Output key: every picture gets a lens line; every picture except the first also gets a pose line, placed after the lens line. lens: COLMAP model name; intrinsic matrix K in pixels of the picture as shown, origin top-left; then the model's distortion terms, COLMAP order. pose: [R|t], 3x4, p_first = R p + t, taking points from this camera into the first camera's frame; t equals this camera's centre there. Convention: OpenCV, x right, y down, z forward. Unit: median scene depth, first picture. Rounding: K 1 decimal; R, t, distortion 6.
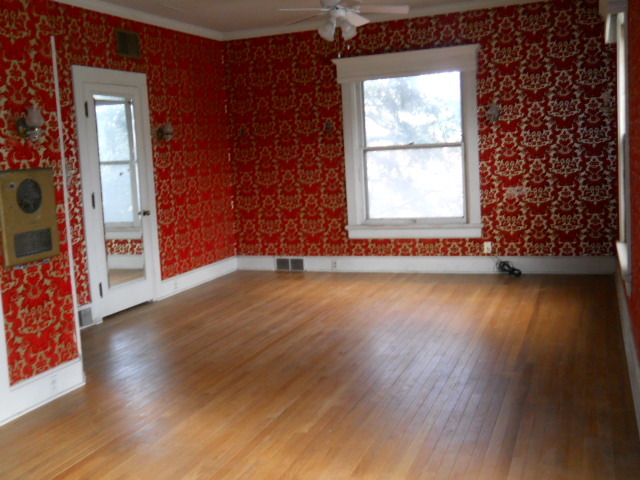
lens RADIAL K [[708.3, 0, 319.6], [0, 708.3, 242.1], [0, 0, 1]] dist [0.031757, 0.000000]
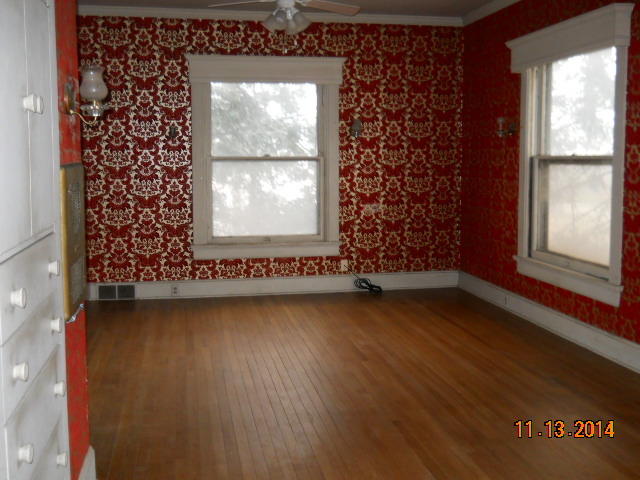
lens RADIAL K [[755.5, 0, 319.1], [0, 755.5, 239.9], [0, 0, 1]] dist [0.072255, 0.000000]
pose [[0.850830, -0.006429, 0.525402, -0.342905], [0.025725, 0.999236, -0.029431, 0.002289], [-0.524812, 0.038557, 0.850345, 0.130994]]
